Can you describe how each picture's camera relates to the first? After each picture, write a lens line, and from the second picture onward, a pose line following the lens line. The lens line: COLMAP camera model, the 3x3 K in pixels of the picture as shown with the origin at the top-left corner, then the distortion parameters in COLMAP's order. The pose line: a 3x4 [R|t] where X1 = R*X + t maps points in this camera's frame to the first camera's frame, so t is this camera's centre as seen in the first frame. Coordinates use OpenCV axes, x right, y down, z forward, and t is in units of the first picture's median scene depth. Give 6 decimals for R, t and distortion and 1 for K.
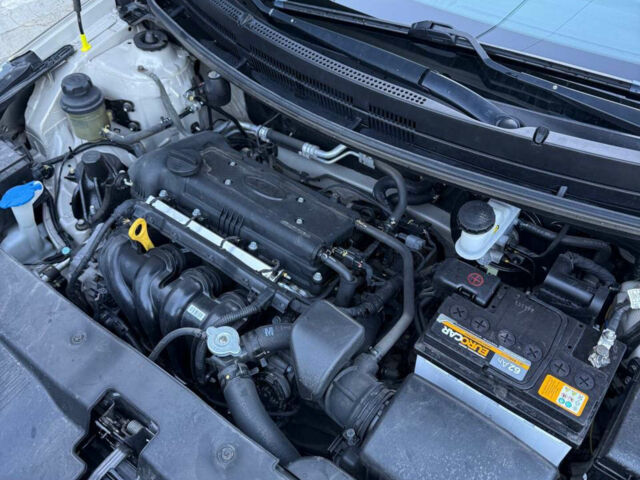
lens RADIAL K [[597.5, 0, 320.0], [0, 597.5, 240.0], [0, 0, 1]] dist [0.170807, -0.327644]
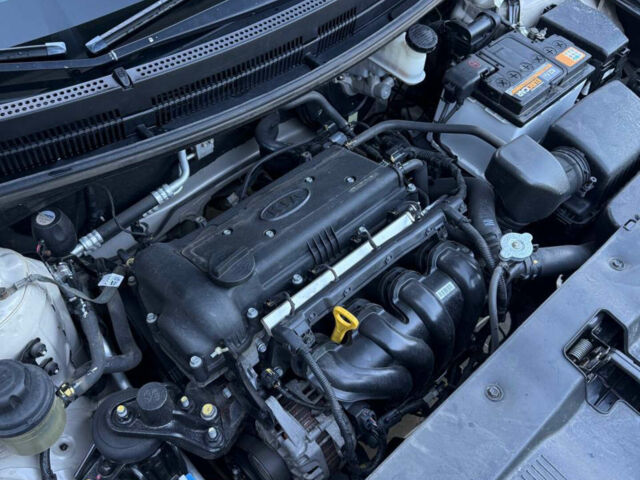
lens RADIAL K [[597.5, 0, 320.0], [0, 597.5, 240.0], [0, 0, 1]] dist [0.170807, -0.327644]
pose [[0.172758, -0.760056, 0.626474, -0.724602], [0.706203, 0.538956, 0.459133, -0.458548], [-0.686609, 0.363099, 0.629863, 0.504306]]
